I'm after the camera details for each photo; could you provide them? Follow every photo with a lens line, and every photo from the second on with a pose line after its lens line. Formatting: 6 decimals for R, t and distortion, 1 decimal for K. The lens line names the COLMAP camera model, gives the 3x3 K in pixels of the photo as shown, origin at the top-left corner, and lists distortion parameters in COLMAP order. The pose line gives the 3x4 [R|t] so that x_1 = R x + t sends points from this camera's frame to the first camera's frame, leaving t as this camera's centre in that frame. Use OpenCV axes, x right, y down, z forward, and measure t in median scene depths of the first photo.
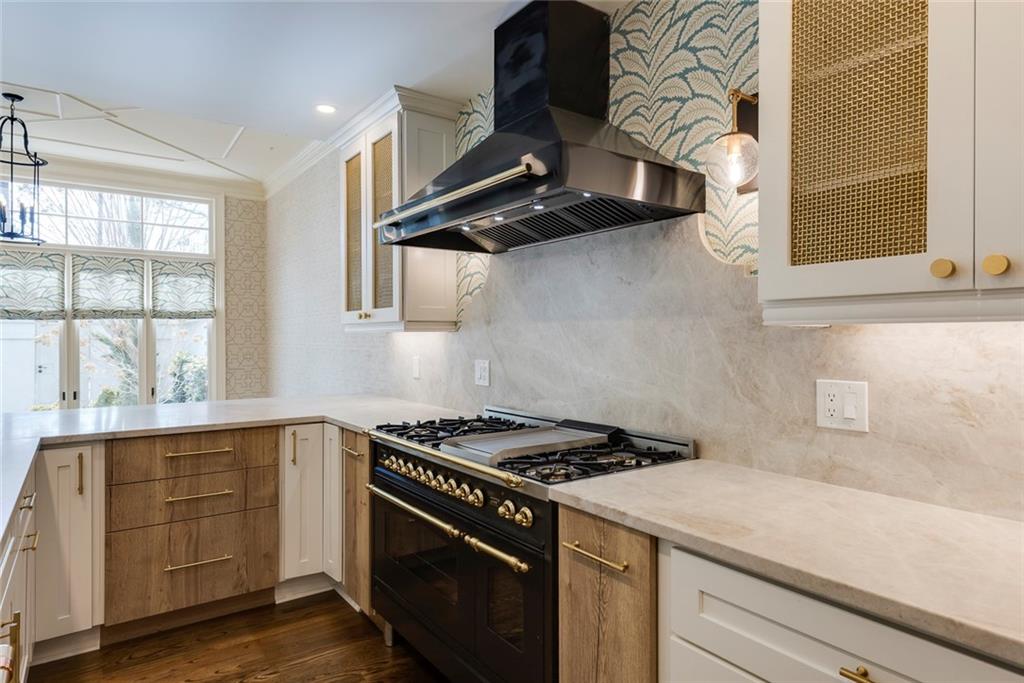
lens RADIAL K [[593.9, 0, 511.1], [0, 593.9, 337.5], [0, 0, 1]] dist [0.006155, 0.000642]
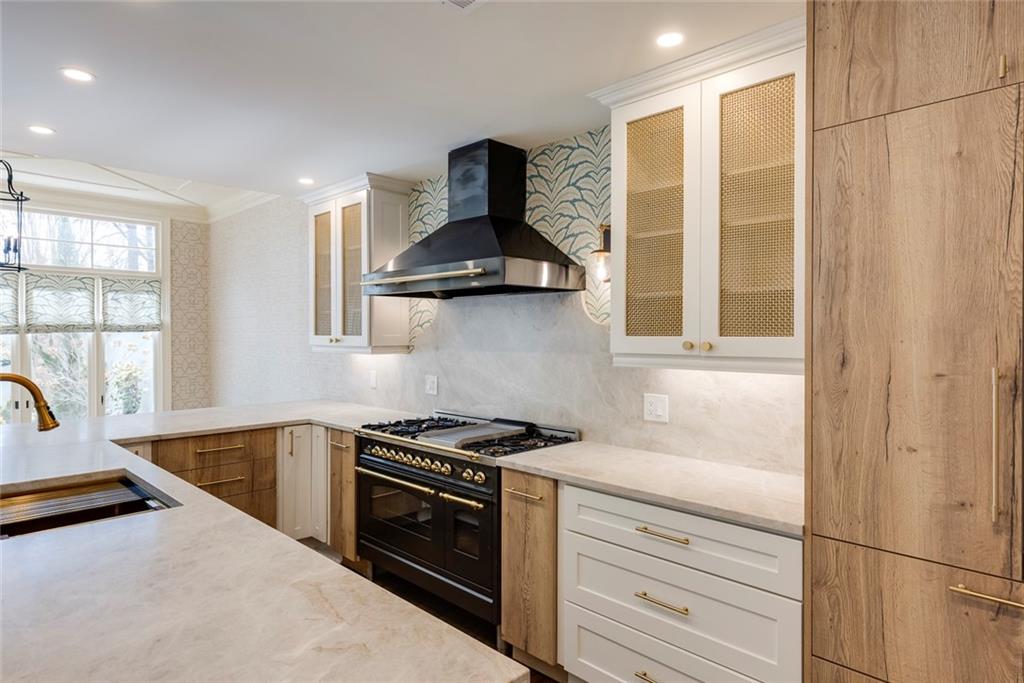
lens RADIAL K [[587.5, 0, 509.5], [0, 587.5, 336.3], [0, 0, 1]] dist [0.006590, 0.000851]
pose [[0.986362, 0.001888, 0.164577, -0.123007], [-0.002349, 0.999994, 0.002605, -0.074053], [-0.164571, -0.002956, 0.986361, -0.474143]]
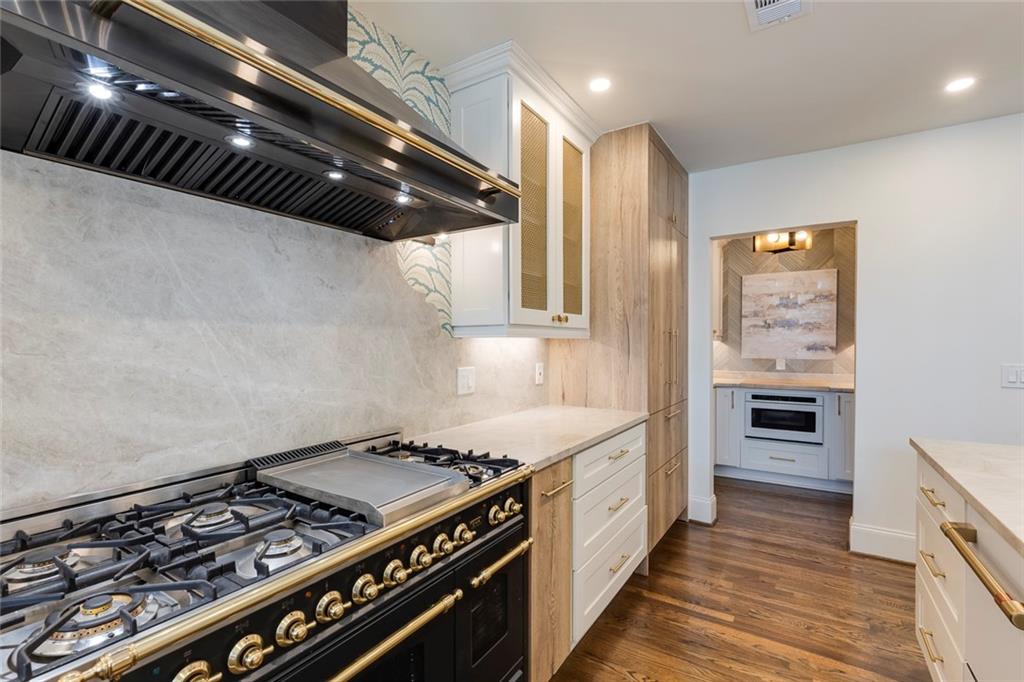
lens RADIAL K [[471.4, 0, 512.0], [0, 471.4, 341.0], [0, 0, 1]] dist [0.019560, -0.000177]
pose [[-0.371964, 0.000549, 0.928247, -0.580207], [-0.000029, 1.000000, -0.000603, -0.005243], [-0.928247, -0.000252, -0.371964, 0.964425]]
